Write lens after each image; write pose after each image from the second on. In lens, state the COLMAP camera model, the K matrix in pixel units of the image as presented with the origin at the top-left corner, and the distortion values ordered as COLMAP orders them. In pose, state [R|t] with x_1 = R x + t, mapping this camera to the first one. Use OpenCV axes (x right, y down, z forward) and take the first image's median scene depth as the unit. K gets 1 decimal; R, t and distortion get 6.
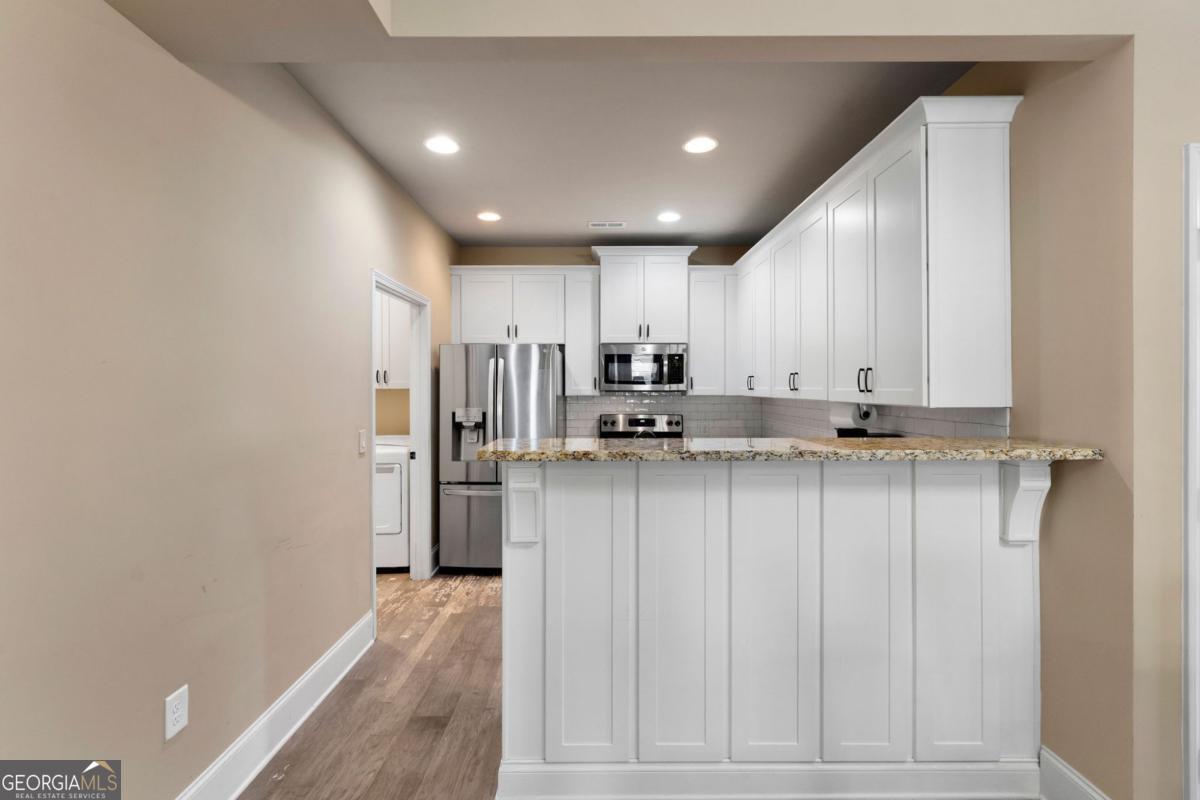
lens RADIAL K [[537.5, 0, 601.6], [0, 537.5, 389.5], [0, 0, 1]] dist [-0.001791, -0.000226]
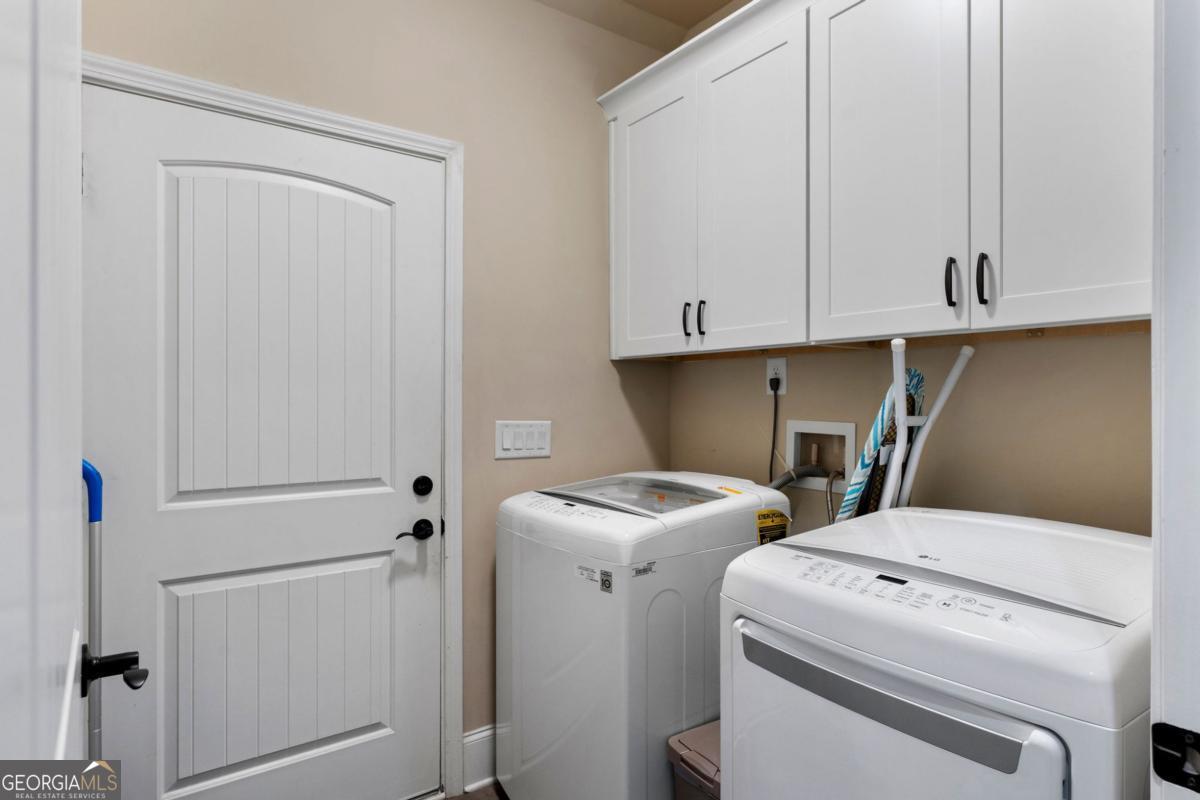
lens RADIAL K [[653.5, 0, 595.3], [0, 653.5, 399.9], [0, 0, 1]] dist [0.001998, 0.000292]
pose [[0.585721, 0.002686, -0.810508, -0.270788], [-0.004335, 0.999991, 0.000181, 0.032950], [0.810501, 0.003408, 0.585727, 0.699150]]
